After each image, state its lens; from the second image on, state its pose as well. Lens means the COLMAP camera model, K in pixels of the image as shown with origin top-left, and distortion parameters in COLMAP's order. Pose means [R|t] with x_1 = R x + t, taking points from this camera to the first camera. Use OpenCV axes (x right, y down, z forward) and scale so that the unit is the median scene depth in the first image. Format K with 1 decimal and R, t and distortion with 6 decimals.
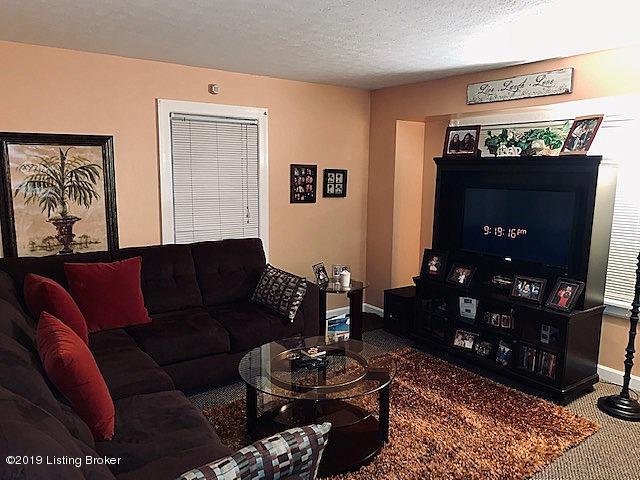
lens RADIAL K [[490.1, 0, 319.1], [0, 490.1, 242.7], [0, 0, 1]] dist [0.022270, -0.024969]
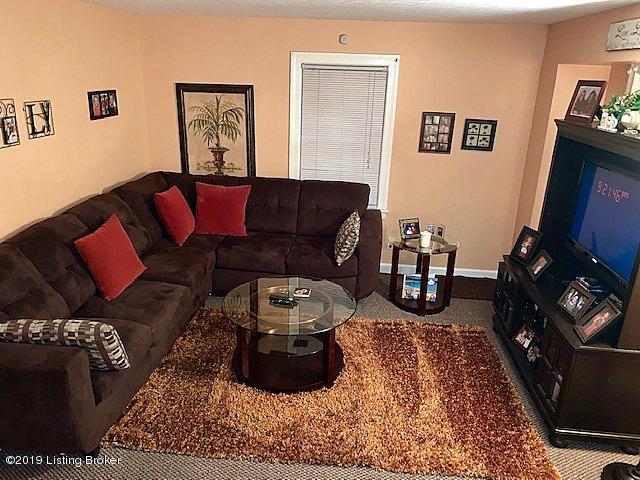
lens RADIAL K [[490.1, 0, 297.6], [0, 490.1, 239.7], [0, 0, 1]] dist [0.022270, -0.024969]
pose [[0.751447, 0.223383, -0.620828, 0.494206], [-0.120433, 0.971574, 0.203815, -0.098502], [0.648709, -0.078388, 0.756989, 0.097560]]
